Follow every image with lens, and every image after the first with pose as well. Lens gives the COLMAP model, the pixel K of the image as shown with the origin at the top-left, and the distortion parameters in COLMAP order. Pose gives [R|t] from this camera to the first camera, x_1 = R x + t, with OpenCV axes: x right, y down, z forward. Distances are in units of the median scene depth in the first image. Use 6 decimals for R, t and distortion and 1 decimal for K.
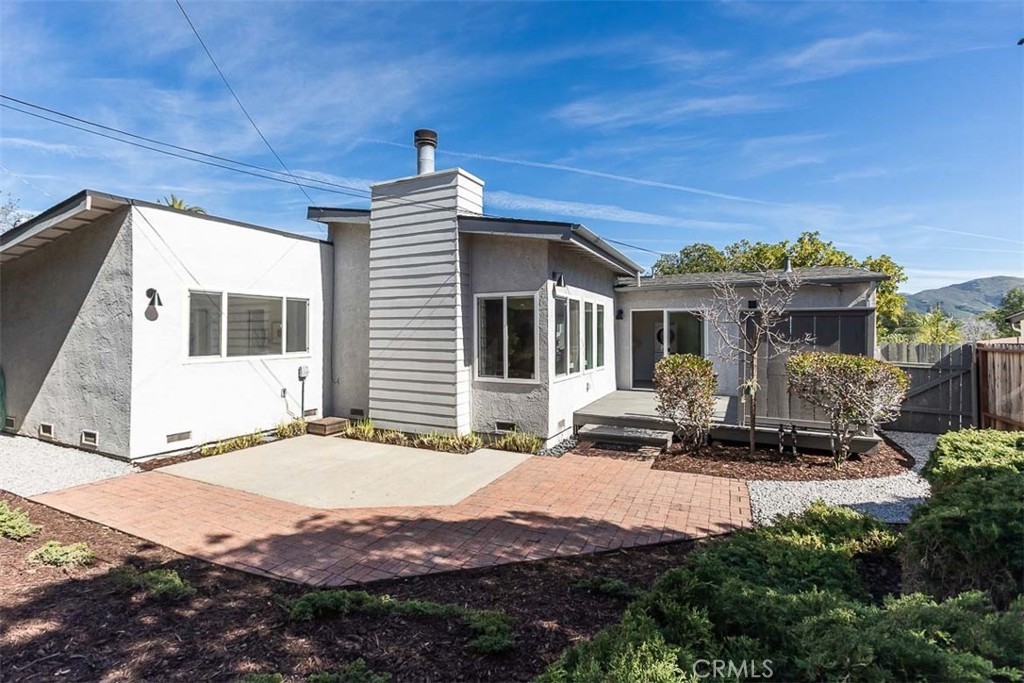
lens RADIAL K [[460.2, 0, 506.3], [0, 460.2, 333.3], [0, 0, 1]] dist [-0.001156, 0.000013]
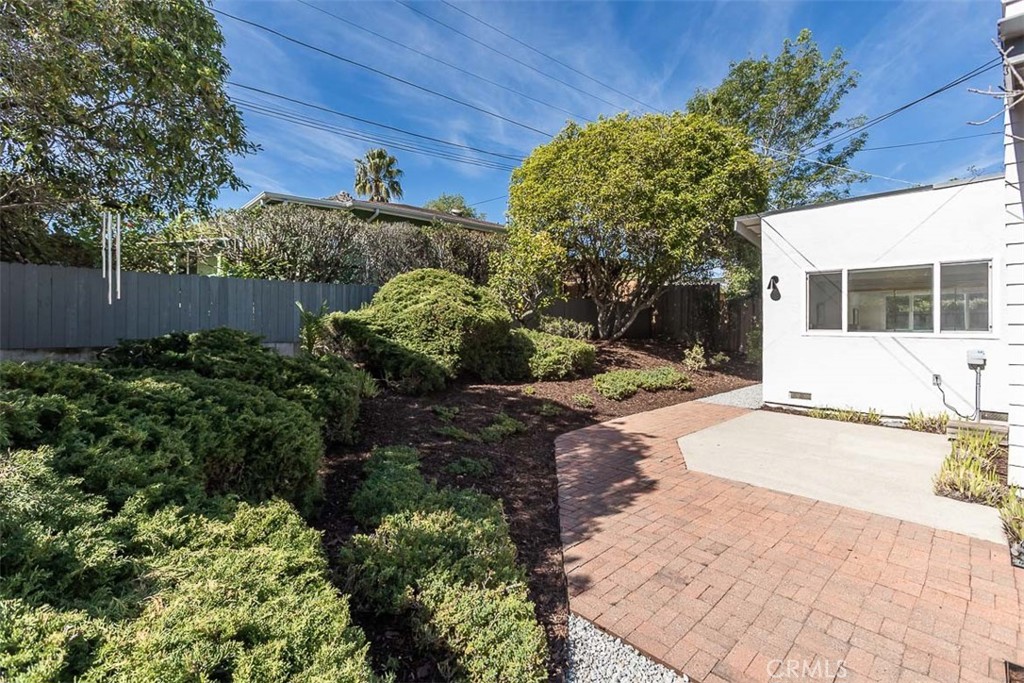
lens RADIAL K [[460.2, 0, 506.3], [0, 460.2, 333.3], [0, 0, 1]] dist [-0.001156, 0.000013]
pose [[-0.355329, 0.017714, -0.934574, 0.682678], [-0.000819, 0.999814, 0.019262, 0.038626], [0.934741, 0.007610, -0.355248, 0.700834]]
